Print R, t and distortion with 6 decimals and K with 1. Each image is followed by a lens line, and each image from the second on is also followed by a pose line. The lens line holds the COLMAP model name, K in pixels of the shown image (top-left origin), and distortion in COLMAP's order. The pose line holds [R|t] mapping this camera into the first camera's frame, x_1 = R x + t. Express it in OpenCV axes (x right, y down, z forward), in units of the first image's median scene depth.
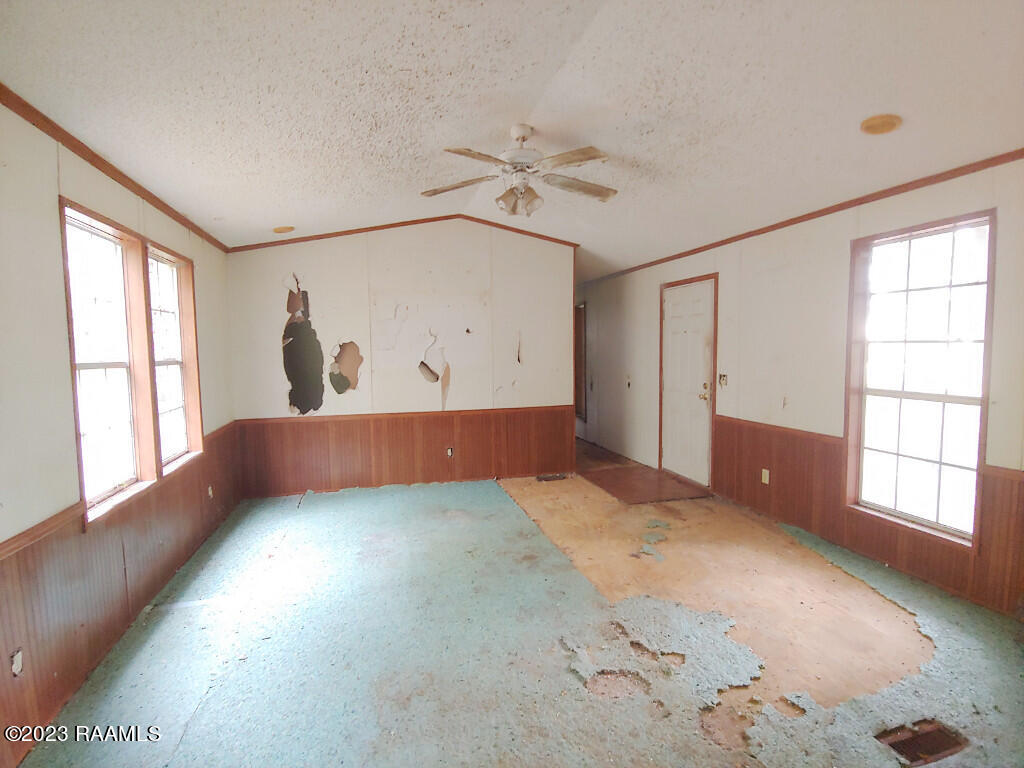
lens RADIAL K [[523.6, 0, 507.8], [0, 523.6, 387.8], [0, 0, 1]] dist [-0.000880, -0.000025]
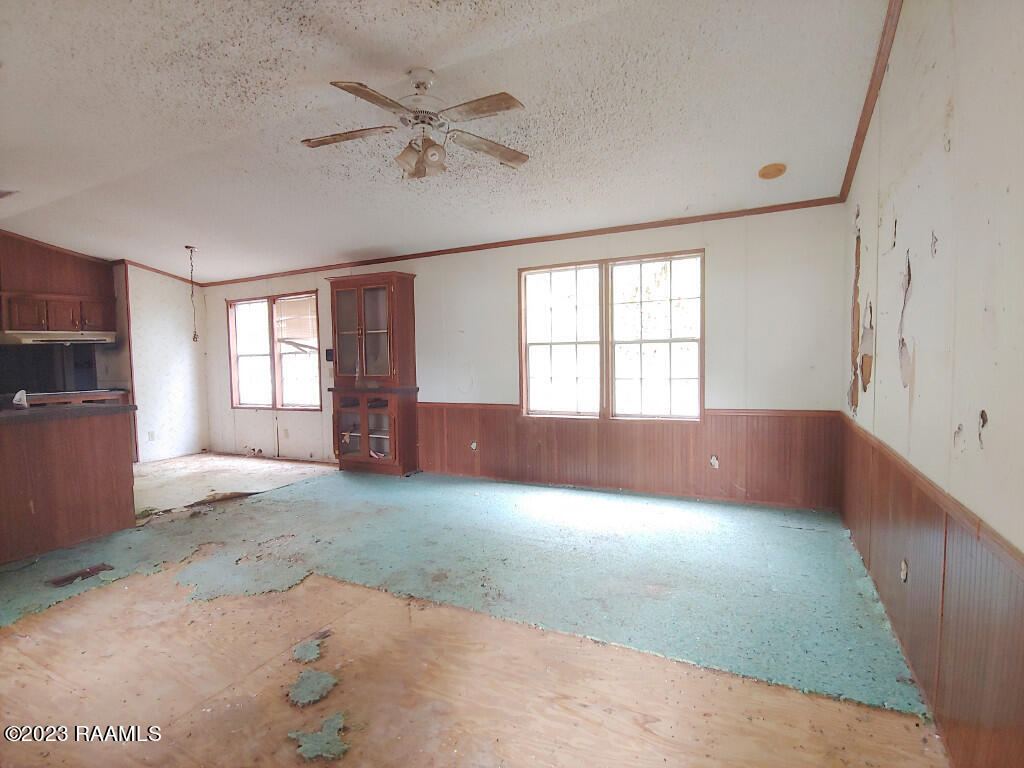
lens RADIAL K [[523.6, 0, 507.8], [0, 523.6, 387.8], [0, 0, 1]] dist [-0.000880, -0.000025]
pose [[-0.673253, 0.072712, -0.735828, 0.600534], [-0.026190, 0.992184, 0.122007, -0.086052], [0.738948, 0.101413, -0.666086, 1.719082]]
